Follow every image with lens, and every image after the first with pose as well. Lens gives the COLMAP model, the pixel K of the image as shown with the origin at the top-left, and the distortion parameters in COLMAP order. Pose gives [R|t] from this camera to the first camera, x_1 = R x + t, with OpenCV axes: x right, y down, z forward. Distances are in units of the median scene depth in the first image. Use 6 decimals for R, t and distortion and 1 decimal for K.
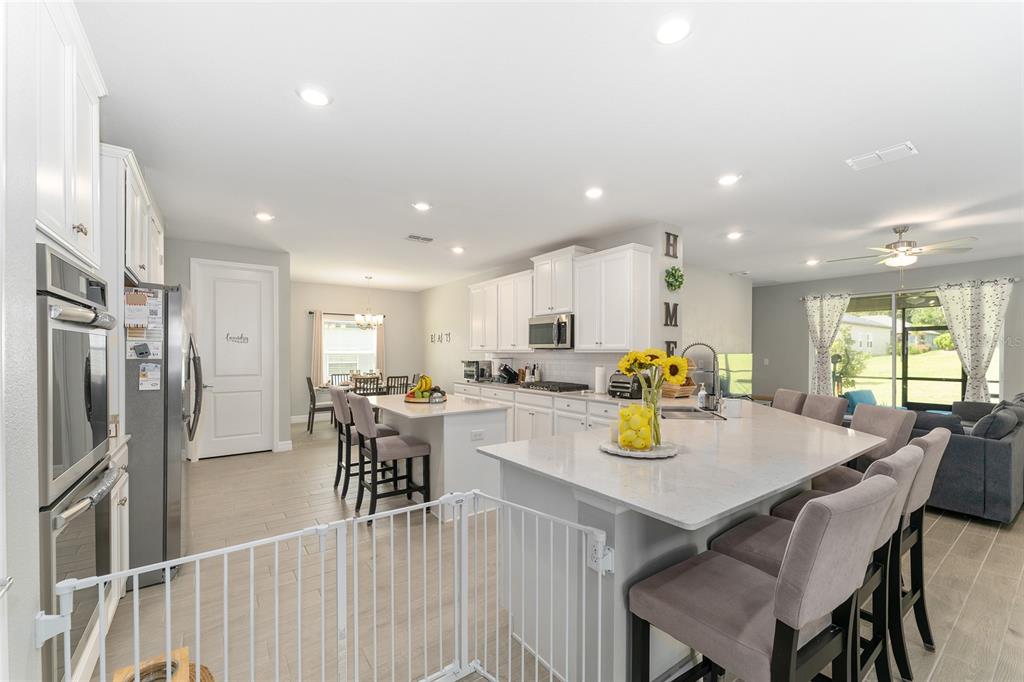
lens RADIAL K [[409.9, 0, 513.2], [0, 409.9, 357.7], [0, 0, 1]] dist [-0.000792, 0.000015]
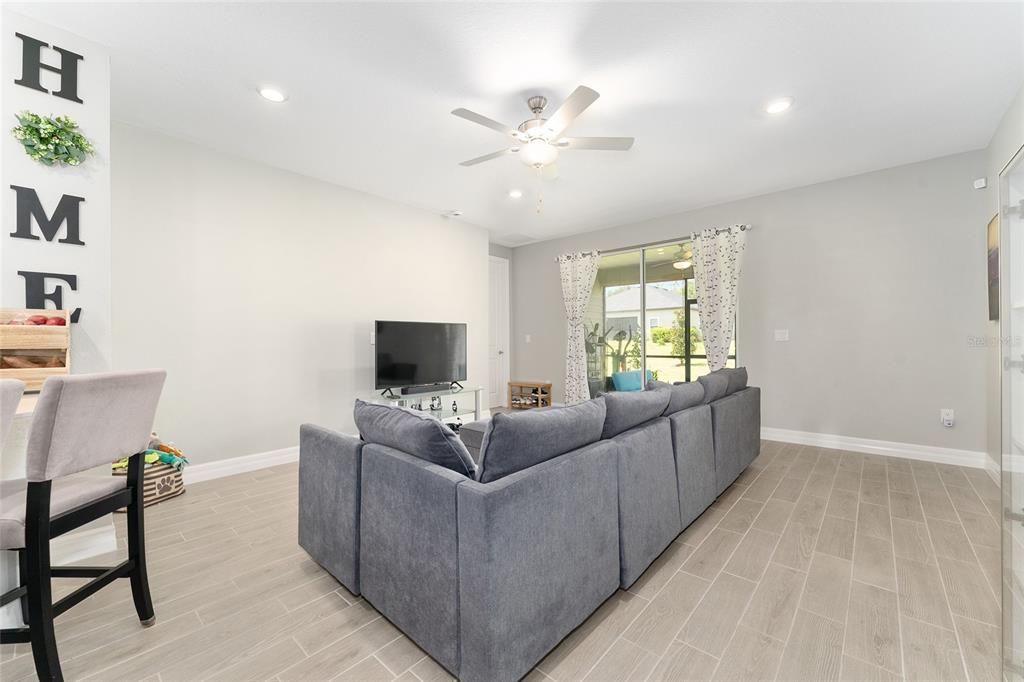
lens RADIAL K [[409.0, 0, 511.8], [0, 409.0, 344.6], [0, 0, 1]] dist [0.000174, -0.000031]
pose [[0.975336, -0.009385, 0.220526, 0.691483], [0.010415, 0.999940, -0.003507, 0.042195], [-0.220480, 0.005718, 0.975375, 0.372928]]
